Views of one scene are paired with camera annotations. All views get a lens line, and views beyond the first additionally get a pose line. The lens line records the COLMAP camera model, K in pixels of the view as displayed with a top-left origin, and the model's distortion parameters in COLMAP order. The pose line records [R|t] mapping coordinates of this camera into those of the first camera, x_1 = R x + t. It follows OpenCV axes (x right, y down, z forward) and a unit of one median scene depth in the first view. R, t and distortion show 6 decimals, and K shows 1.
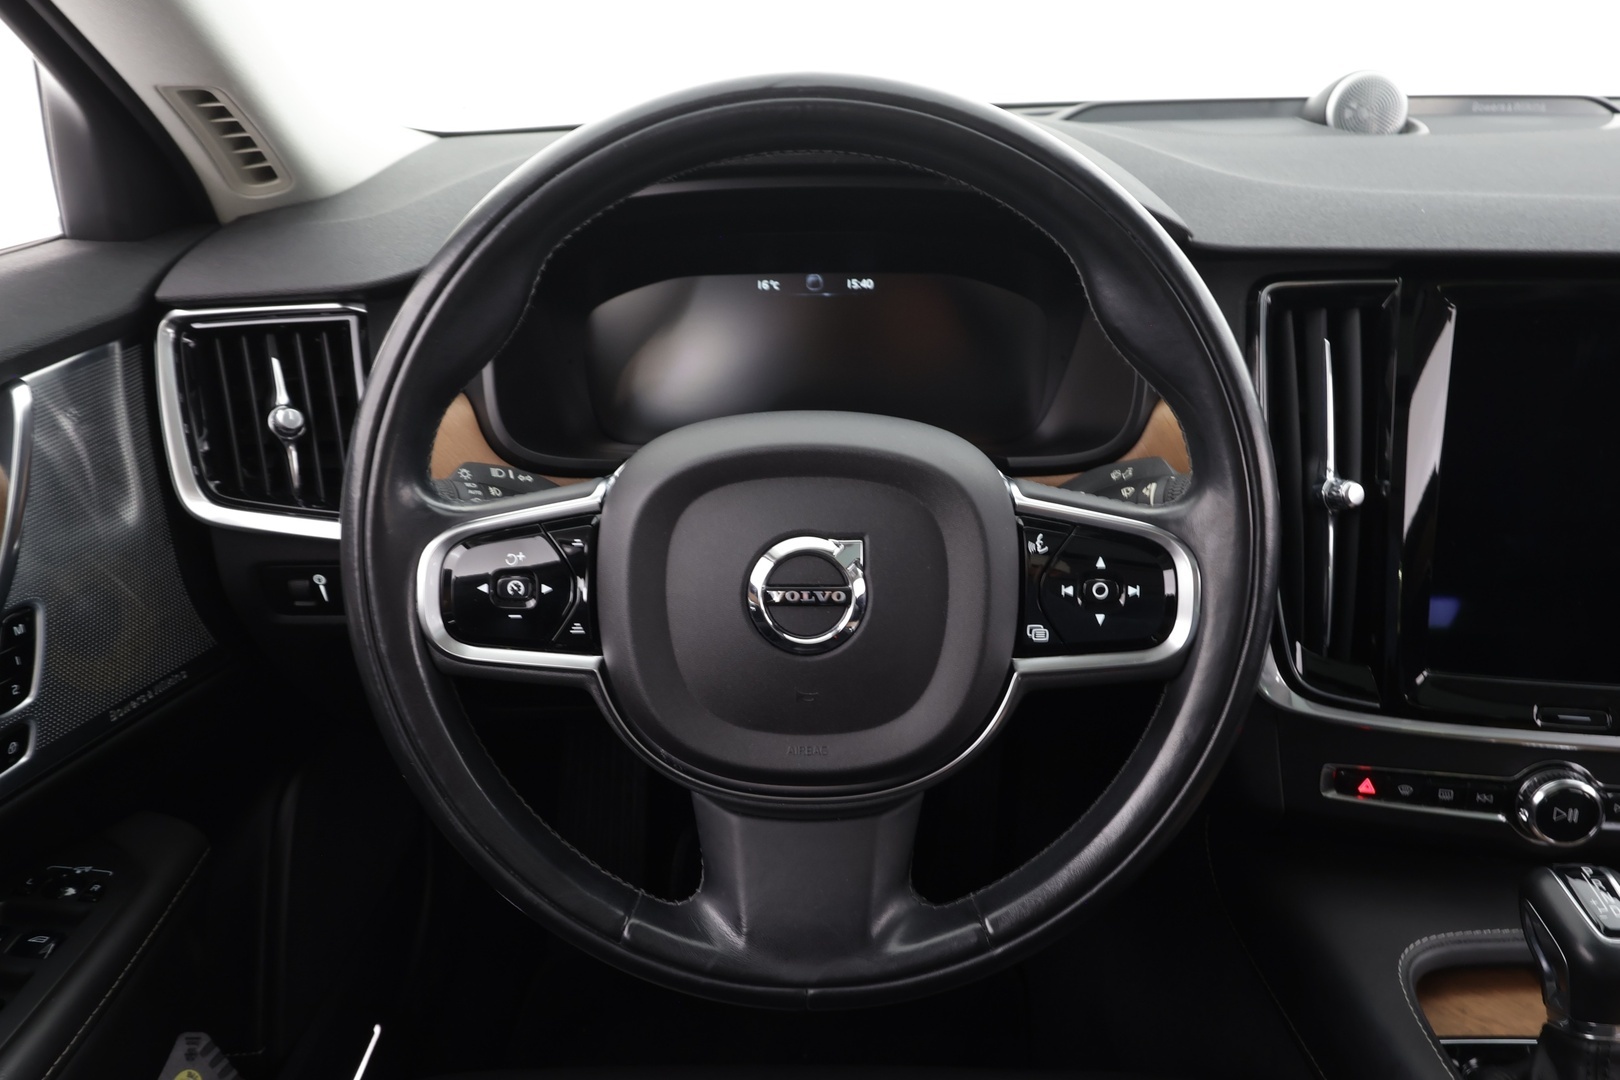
lens RADIAL K [[1143.2, 0, 841.2], [0, 1143.2, 550.4], [0, 0, 1]] dist [0.023932, -0.011135]
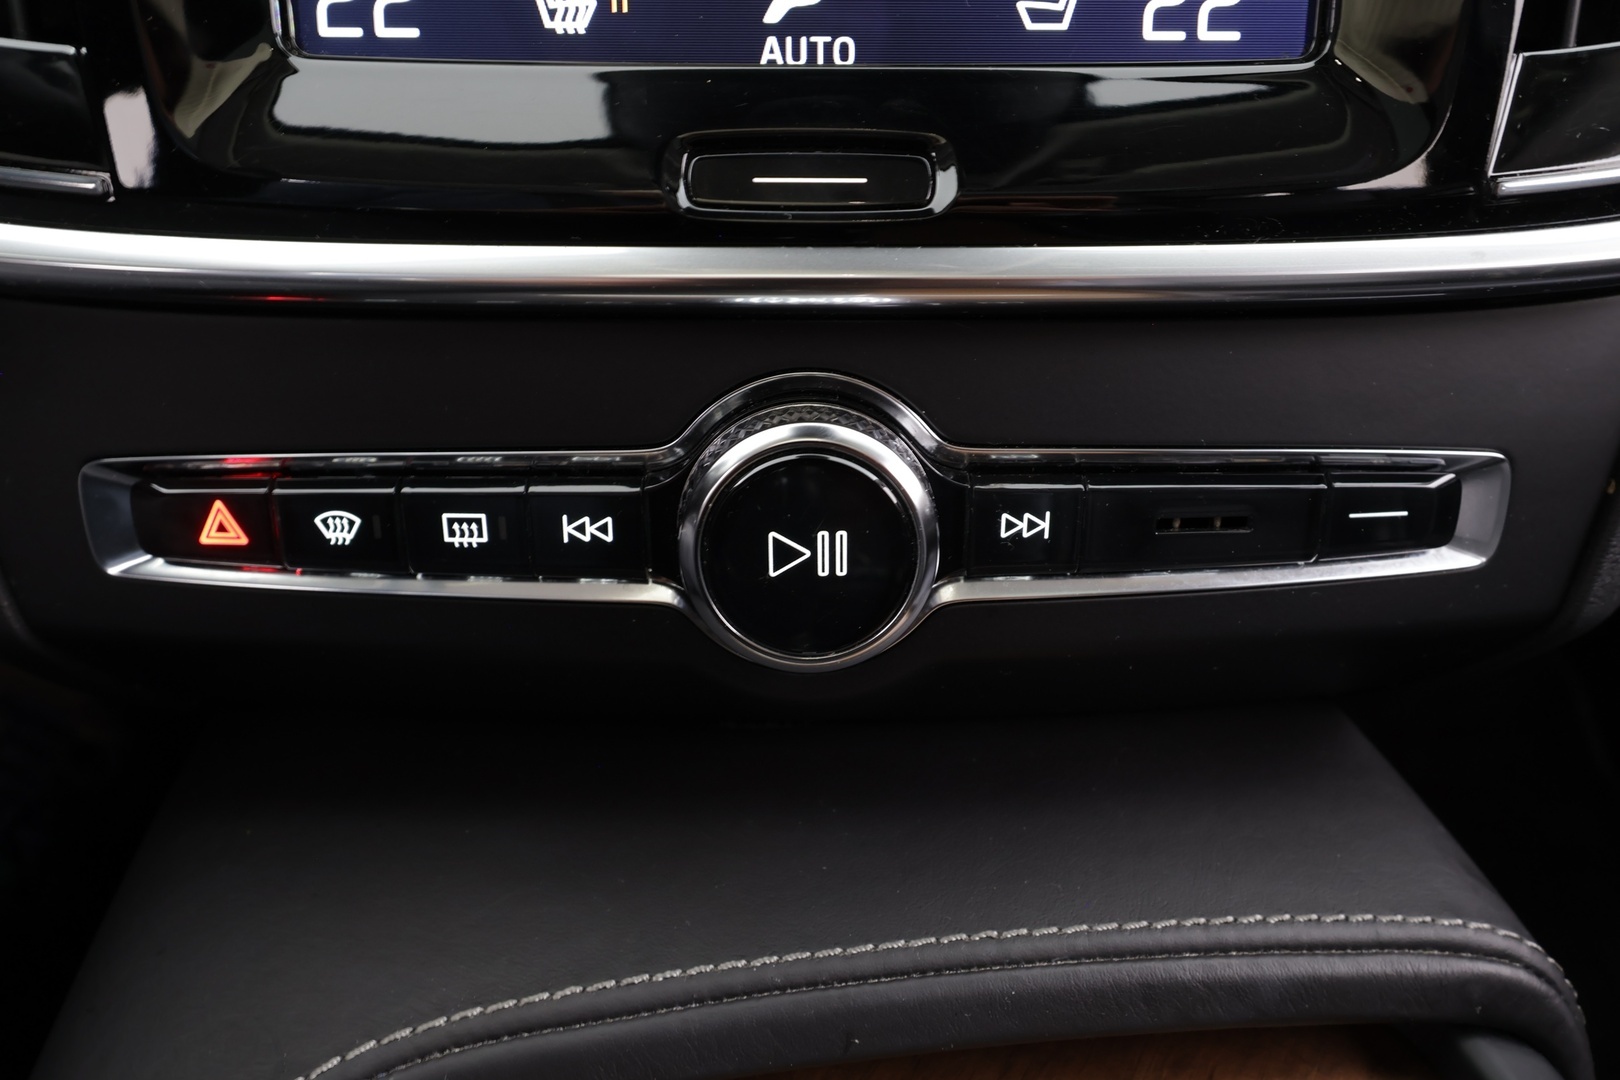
lens RADIAL K [[1093.7, 0, 815.4], [0, 1093.7, 541.7], [0, 0, 1]] dist [-0.002779, -0.001403]
pose [[0.987930, -0.066848, 0.139735, 0.603790], [0.057355, 0.995833, 0.070896, 0.211504], [-0.143893, -0.062026, 0.987648, 0.755545]]
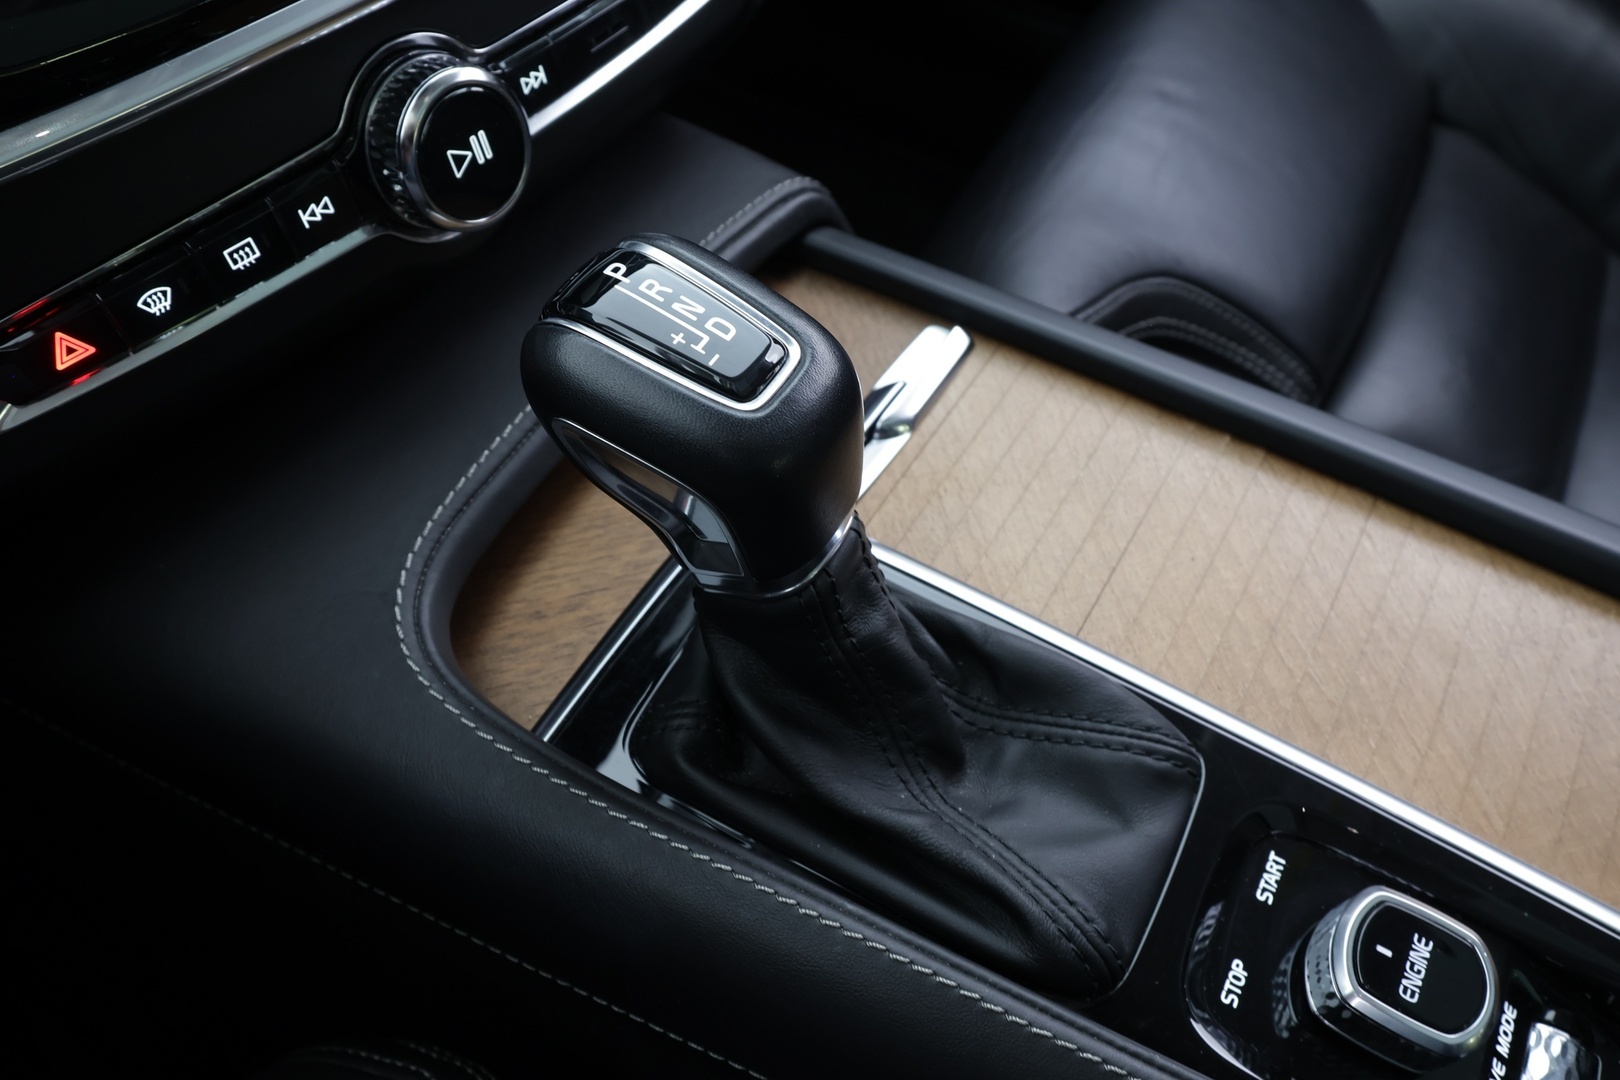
lens RADIAL K [[1143.2, 0, 804.5], [0, 1143.2, 546.4], [0, 0, 1]] dist [0.023932, -0.011135]
pose [[0.491137, -0.691781, 0.529362, 0.356388], [0.330042, 0.710179, 0.621866, 0.104634], [-0.806137, -0.130710, 0.577112, 0.627556]]
